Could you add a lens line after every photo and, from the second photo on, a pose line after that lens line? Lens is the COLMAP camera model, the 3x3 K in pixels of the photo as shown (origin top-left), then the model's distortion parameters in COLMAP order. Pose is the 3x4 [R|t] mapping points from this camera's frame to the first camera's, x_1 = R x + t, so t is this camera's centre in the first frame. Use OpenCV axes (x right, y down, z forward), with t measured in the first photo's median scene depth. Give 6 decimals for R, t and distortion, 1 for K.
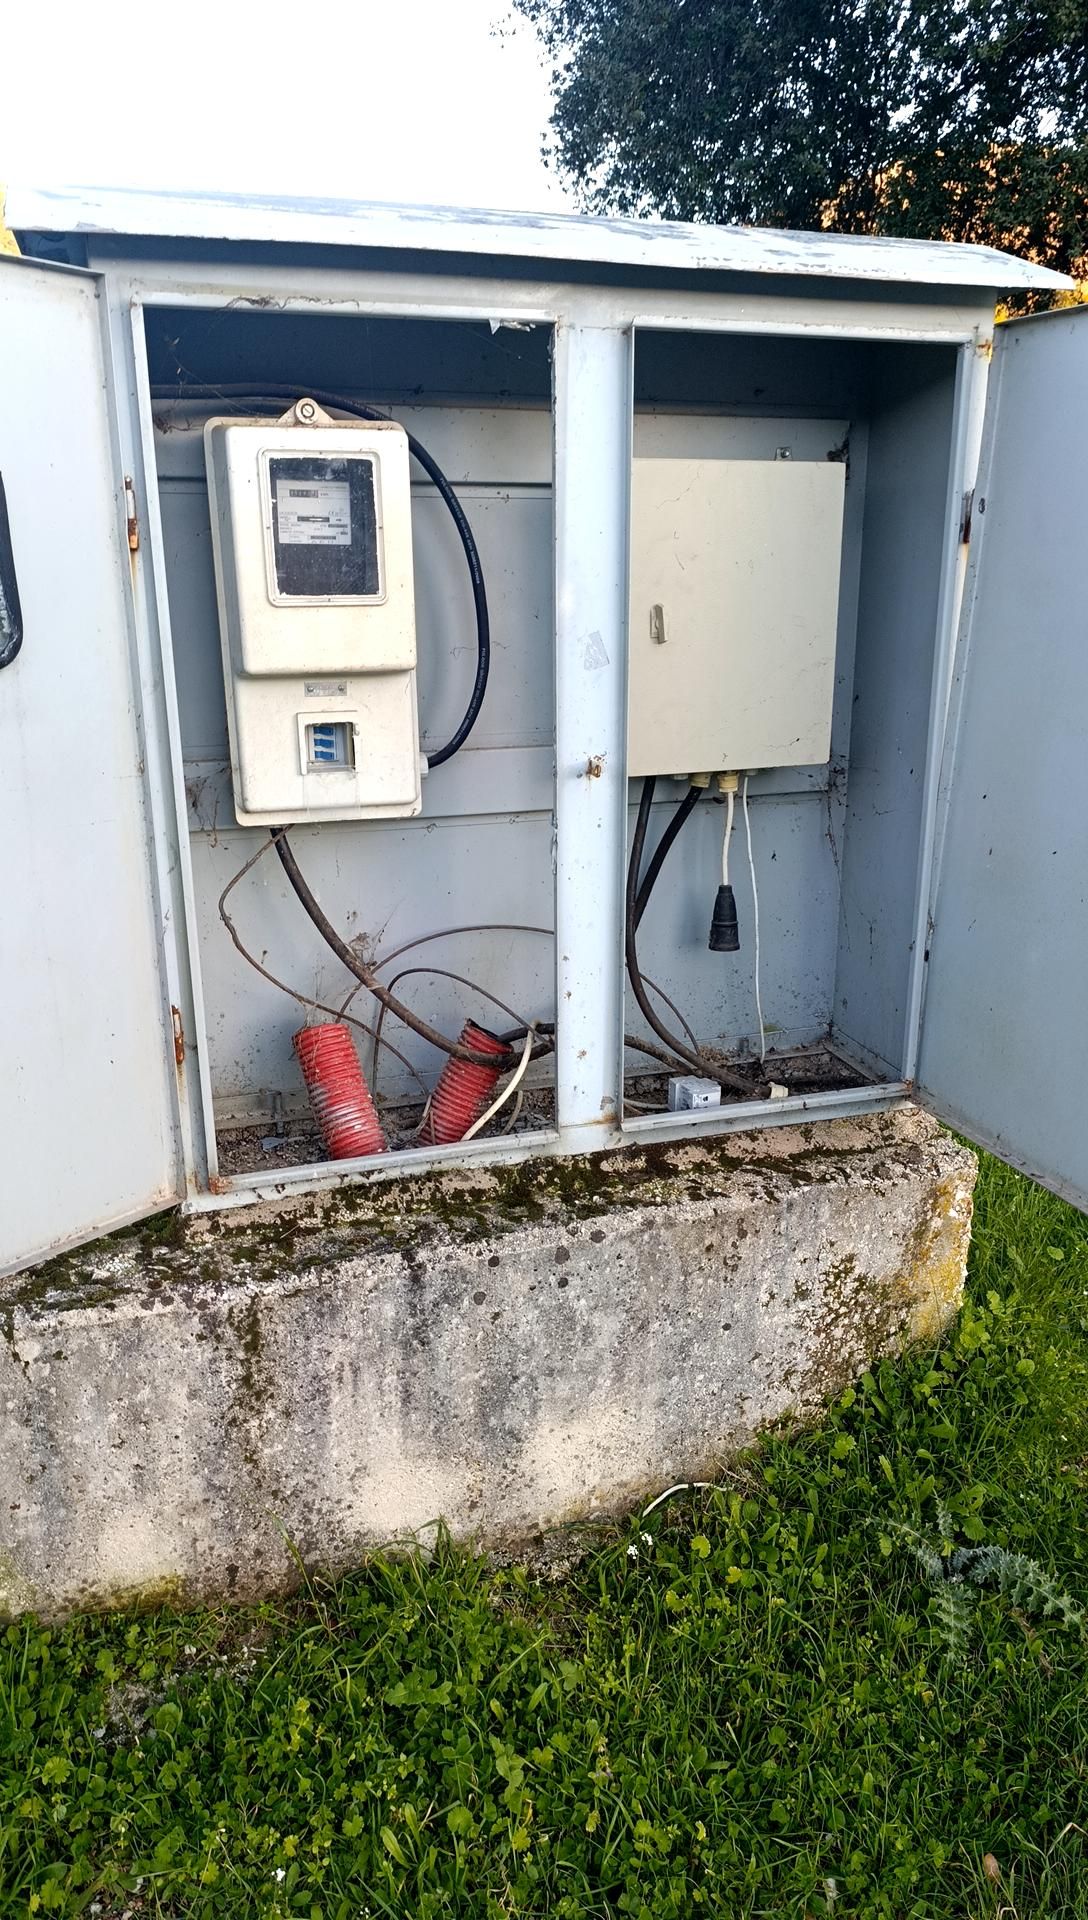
lens RADIAL K [[1316.9, 0, 544.0], [0, 1316.9, 960.0], [0, 0, 1]] dist [-0.002513, -0.003626]
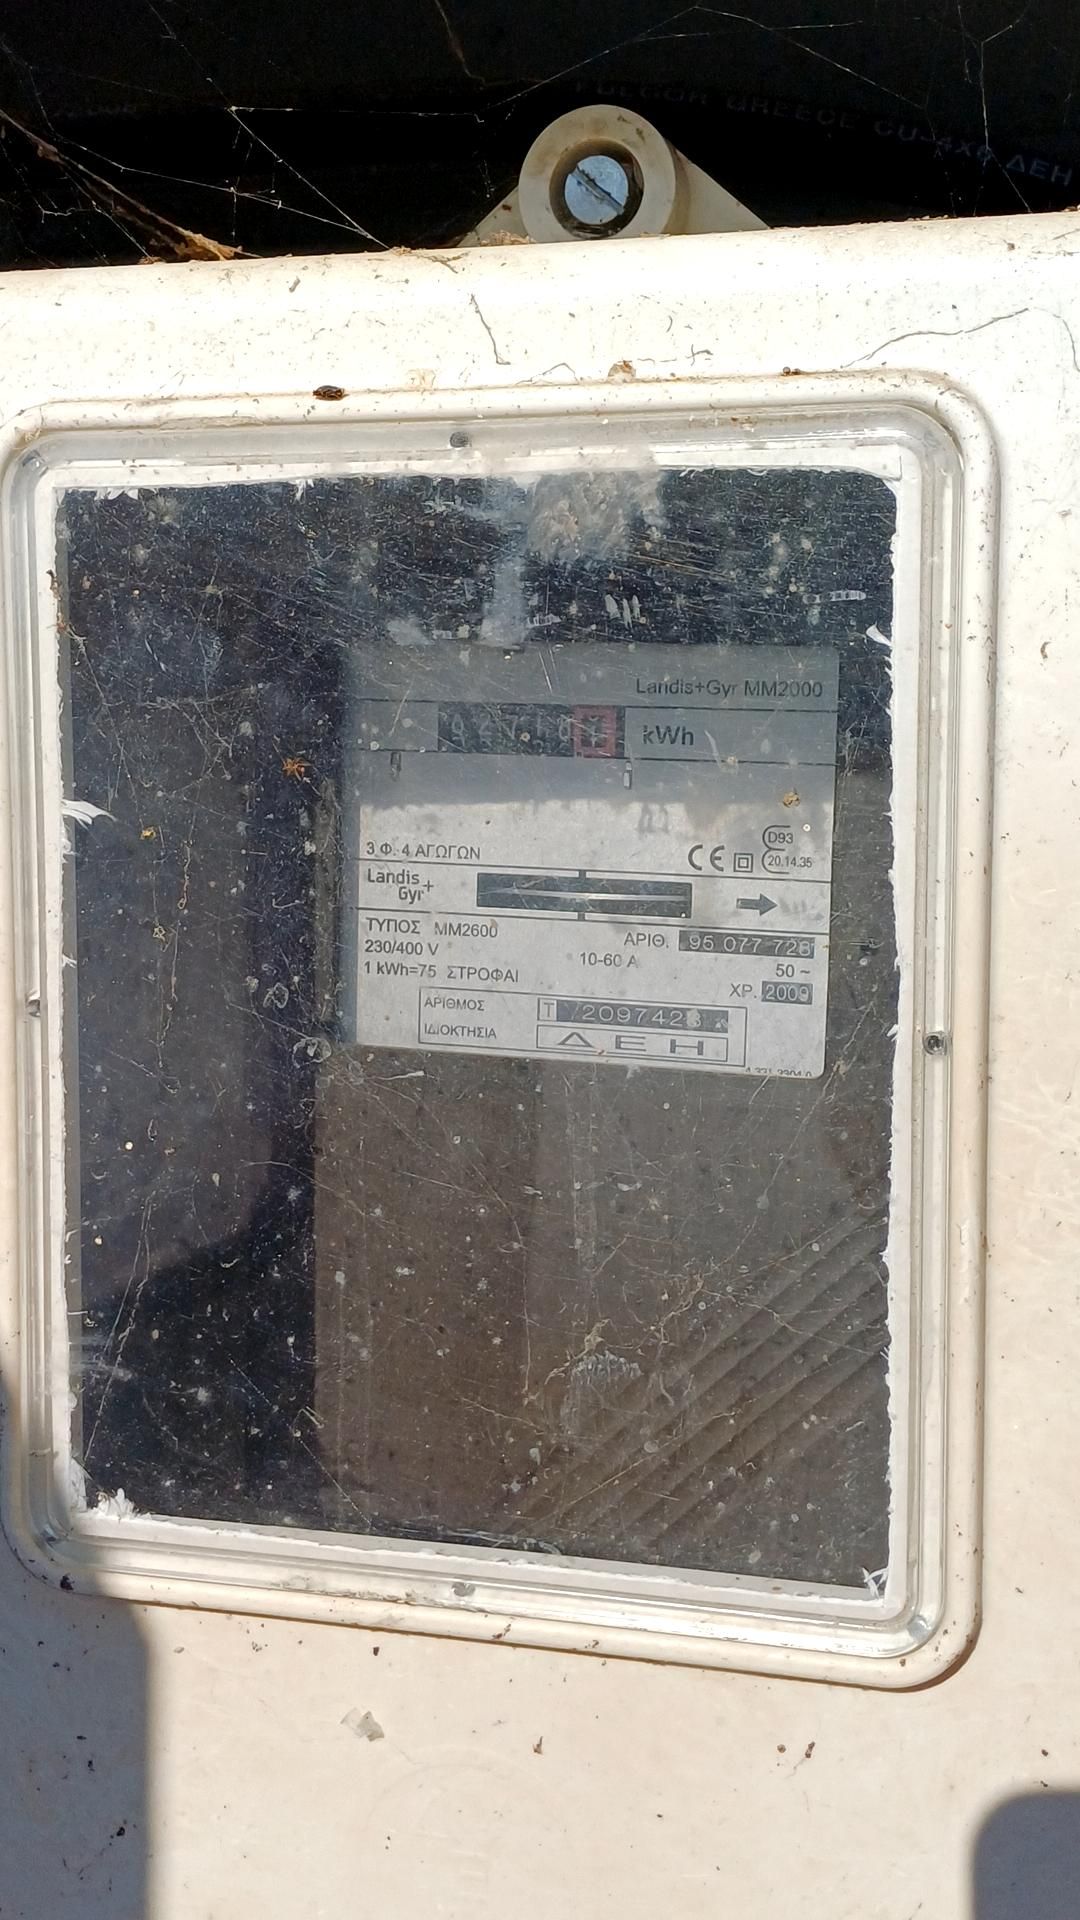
lens RADIAL K [[2028.9, 0, 539.3], [0, 2028.9, 913.2], [0, 0, 1]] dist [0.075695, 0.005300]
pose [[0.834183, 0.056360, -0.548601, -0.052756], [-0.164449, 0.974930, -0.149896, -0.288618], [0.526399, 0.215257, 0.822538, 0.785260]]
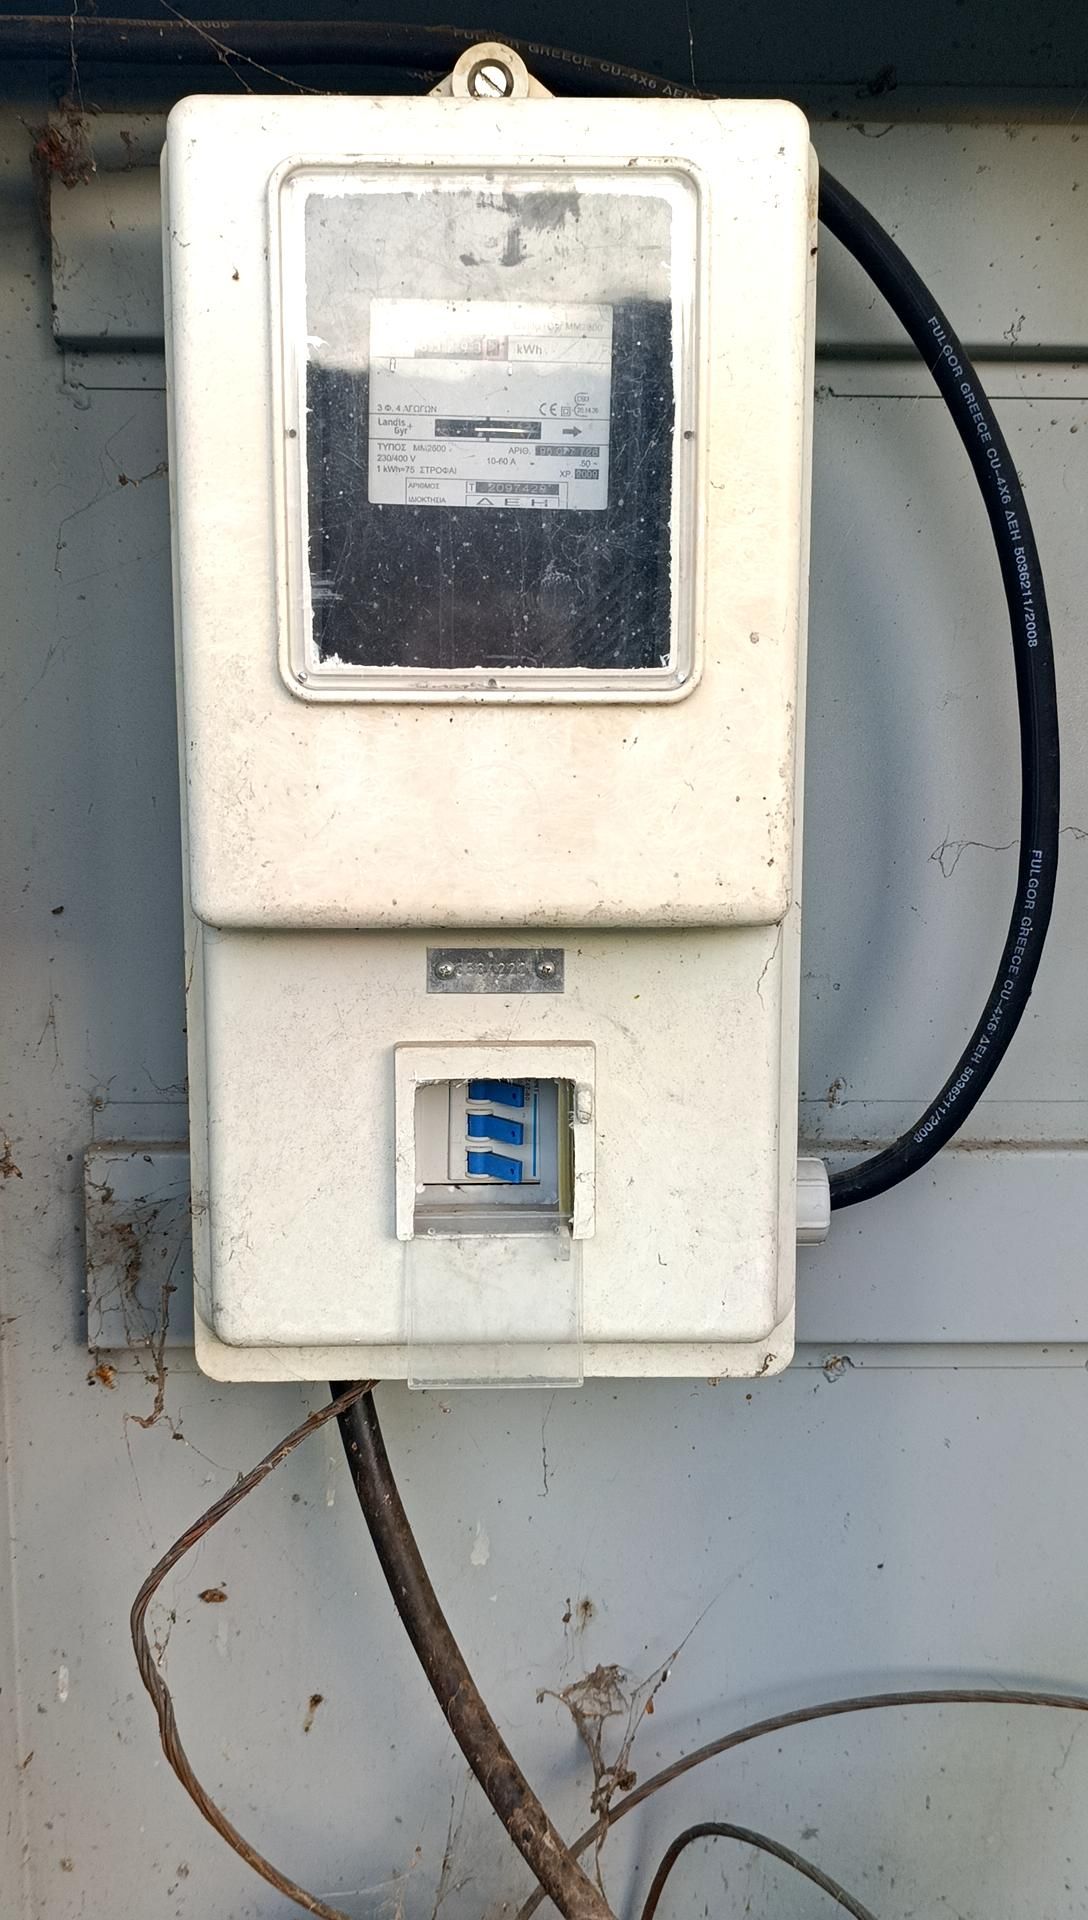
lens RADIAL K [[1858.6, 0, 545.3], [0, 1858.6, 993.8], [0, 0, 1]] dist [-0.009600, -0.022077]
pose [[0.951712, 0.058374, -0.301392, -0.023605], [-0.093636, 0.990170, -0.103899, -0.155578], [0.292364, 0.127104, 0.947823, 0.590854]]
